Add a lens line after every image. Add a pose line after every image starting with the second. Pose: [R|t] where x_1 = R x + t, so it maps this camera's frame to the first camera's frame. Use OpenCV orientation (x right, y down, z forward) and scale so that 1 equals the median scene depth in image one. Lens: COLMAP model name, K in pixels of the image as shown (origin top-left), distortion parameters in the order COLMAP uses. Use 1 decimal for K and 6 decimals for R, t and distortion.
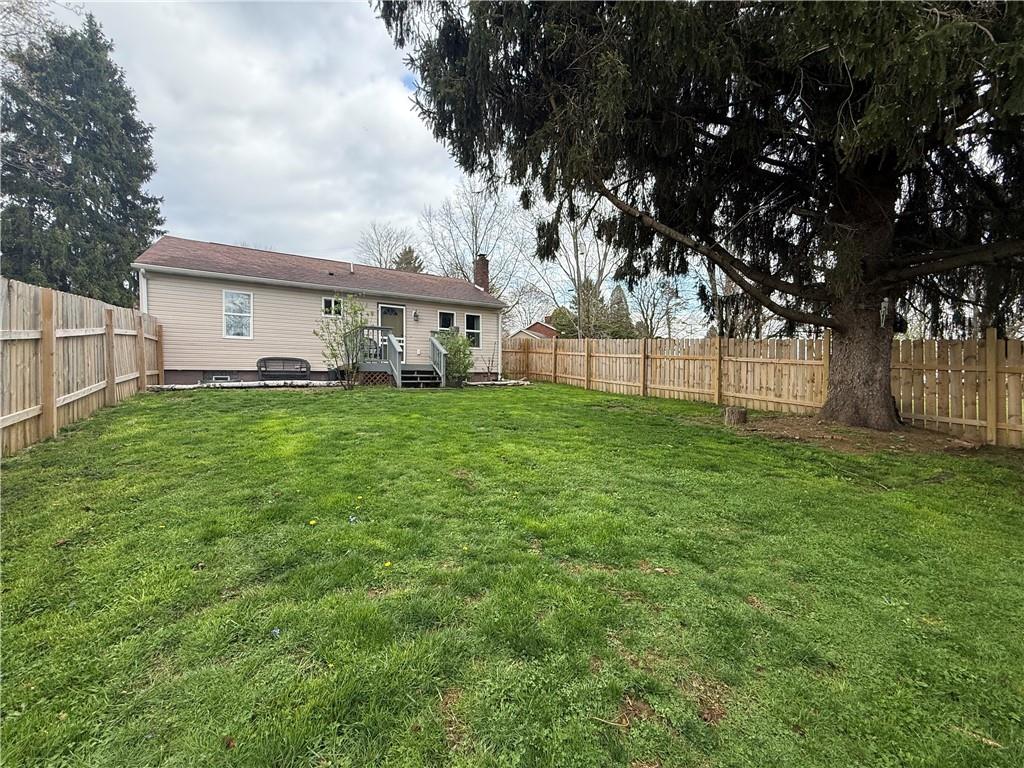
lens RADIAL K [[406.7, 0, 512.0], [0, 406.7, 384.0], [0, 0, 1]] dist [0.000340, 0.000763]
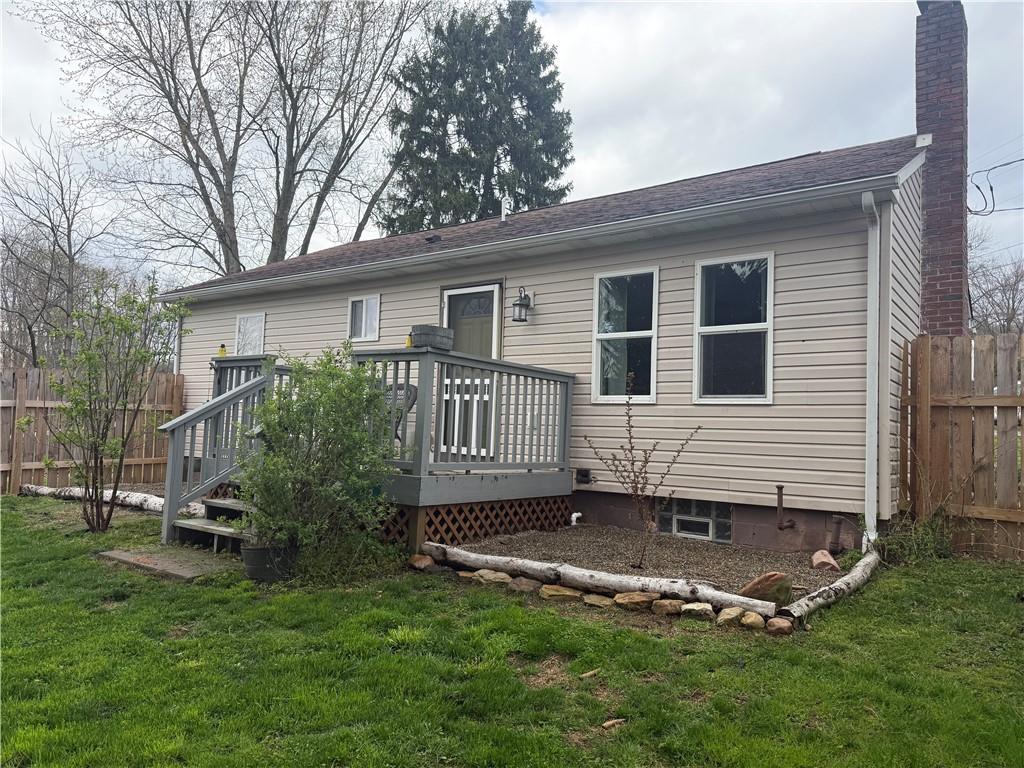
lens RADIAL K [[716.6, 0, 515.8], [0, 716.6, 387.3], [0, 0, 1]] dist [0.106835, -0.140091]
pose [[0.360089, -0.047949, -0.931685, 0.253997], [-0.048715, 0.996349, -0.070105, -0.059810], [0.931645, 0.070631, 0.356439, 0.732691]]
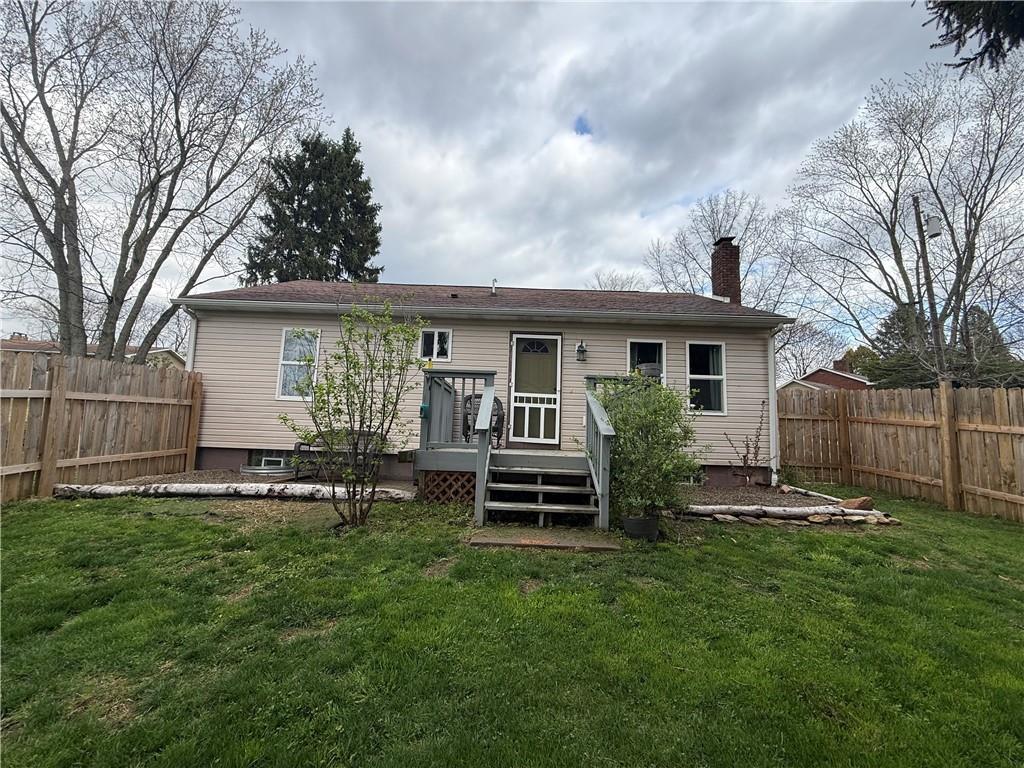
lens RADIAL K [[406.7, 0, 512.0], [0, 406.7, 384.0], [0, 0, 1]] dist [0.000340, 0.000763]
pose [[0.841686, -0.034560, -0.538860, -0.030138], [-0.041922, 0.990755, -0.129023, -0.051062], [0.538338, 0.131187, 0.832456, 0.480460]]
